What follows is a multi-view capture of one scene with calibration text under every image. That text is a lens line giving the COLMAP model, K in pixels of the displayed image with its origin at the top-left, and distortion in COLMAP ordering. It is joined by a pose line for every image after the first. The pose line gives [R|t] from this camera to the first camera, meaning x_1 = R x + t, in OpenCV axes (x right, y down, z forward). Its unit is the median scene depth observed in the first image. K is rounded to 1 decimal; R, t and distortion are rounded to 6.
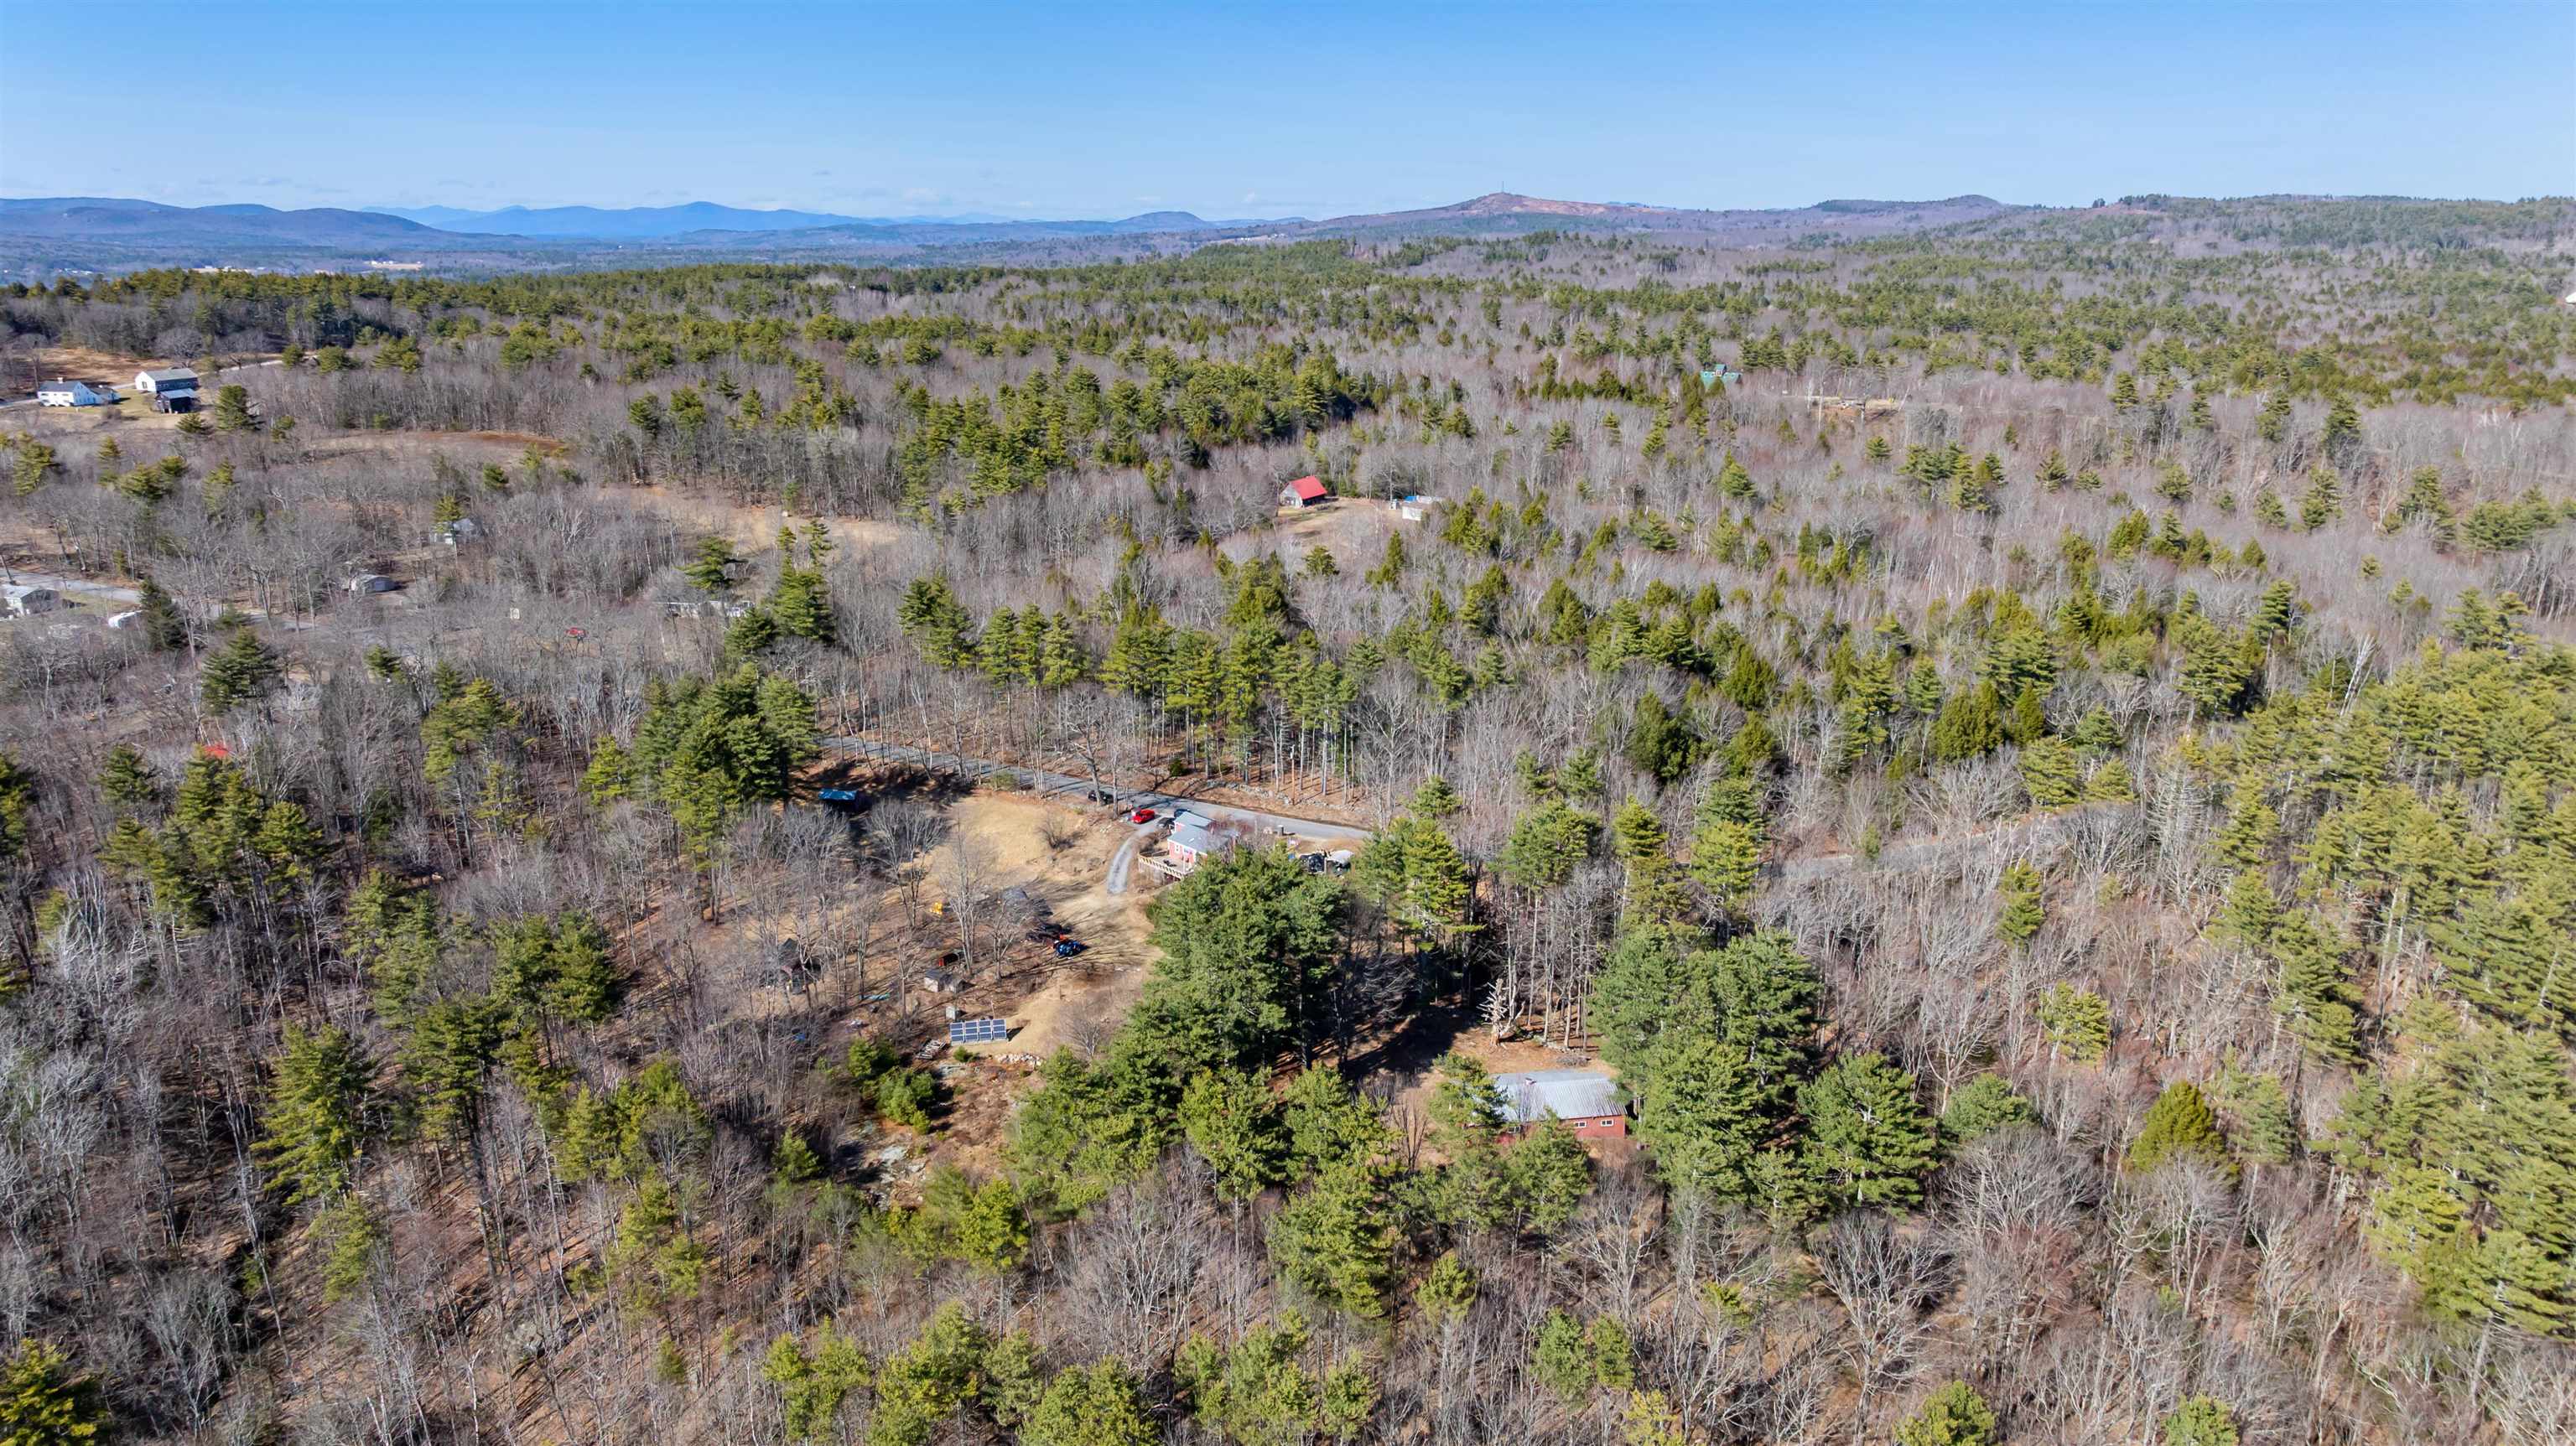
lens RADIAL K [[1800.6, 0, 1251.3], [0, 1800.6, 722.1], [0, 0, 1]] dist [-0.035883, -0.001243]
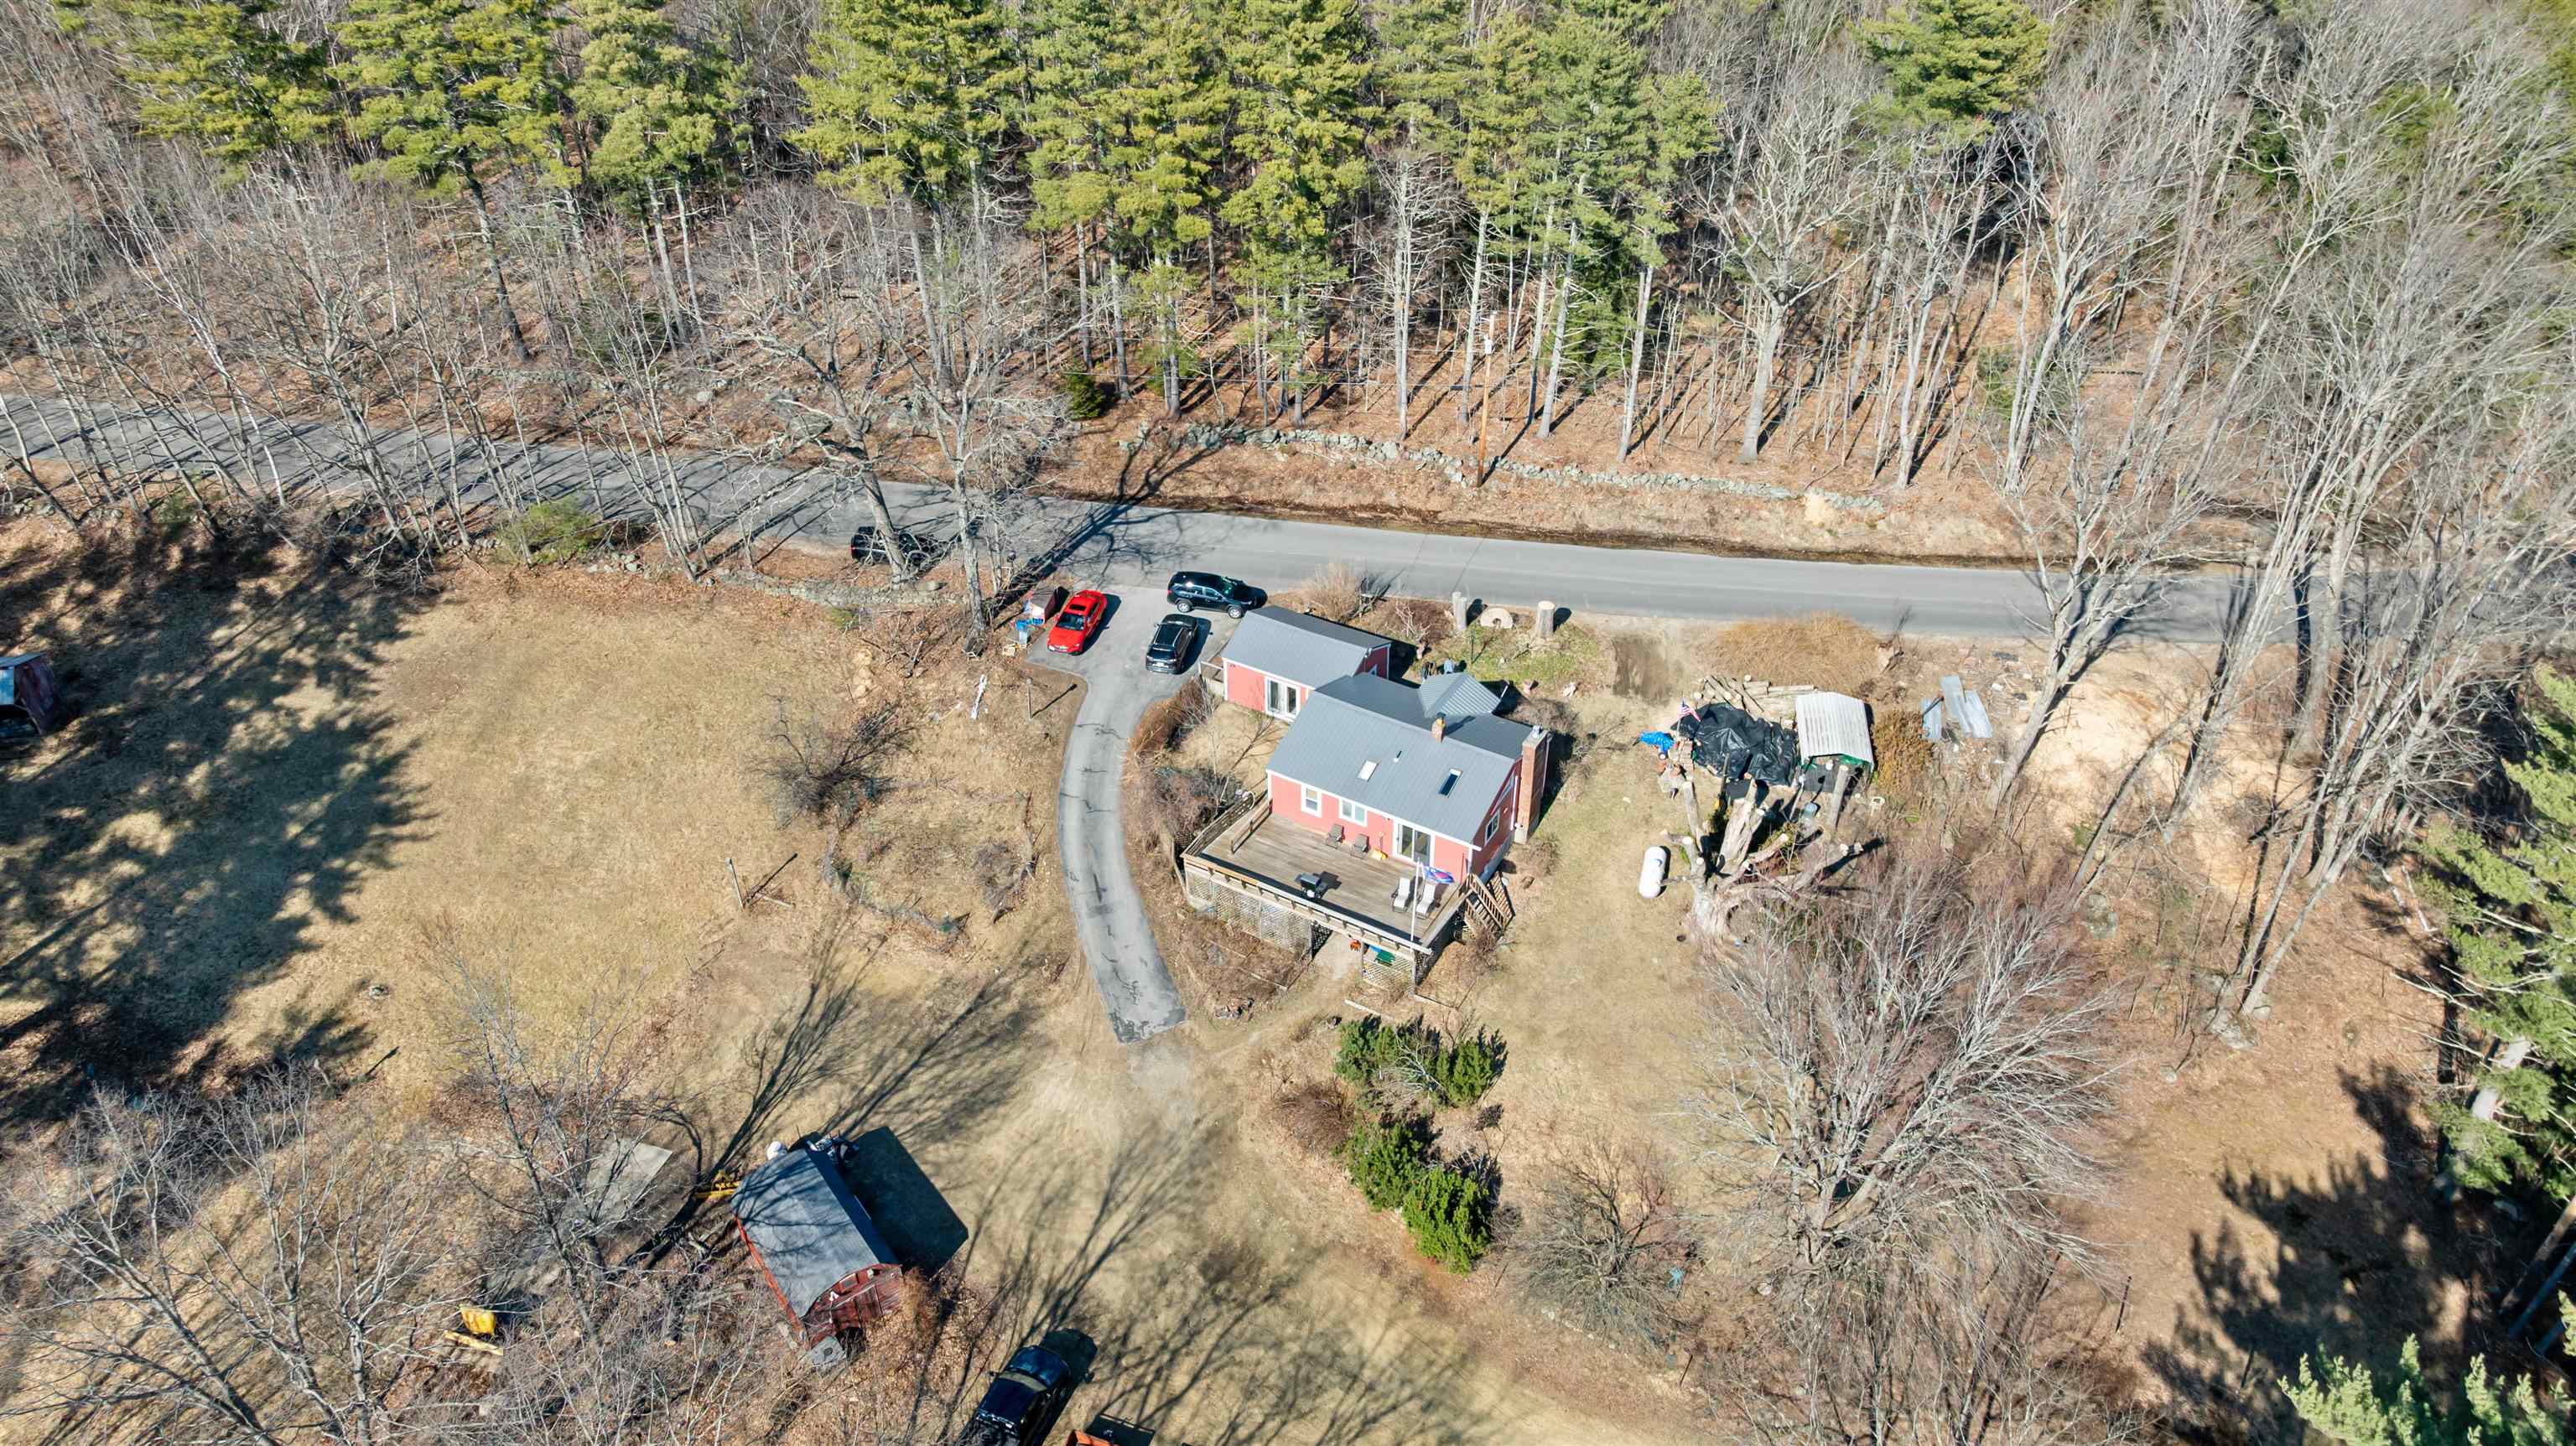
lens RADIAL K [[1822.4, 0, 1273.2], [0, 1822.4, 731.0], [0, 0, 1]] dist [-0.022766, -0.001211]
pose [[0.950406, -0.185958, 0.249296, -0.029074], [0.082250, 0.923305, 0.375157, -0.011553], [-0.299940, -0.336047, 0.892810, 0.189999]]
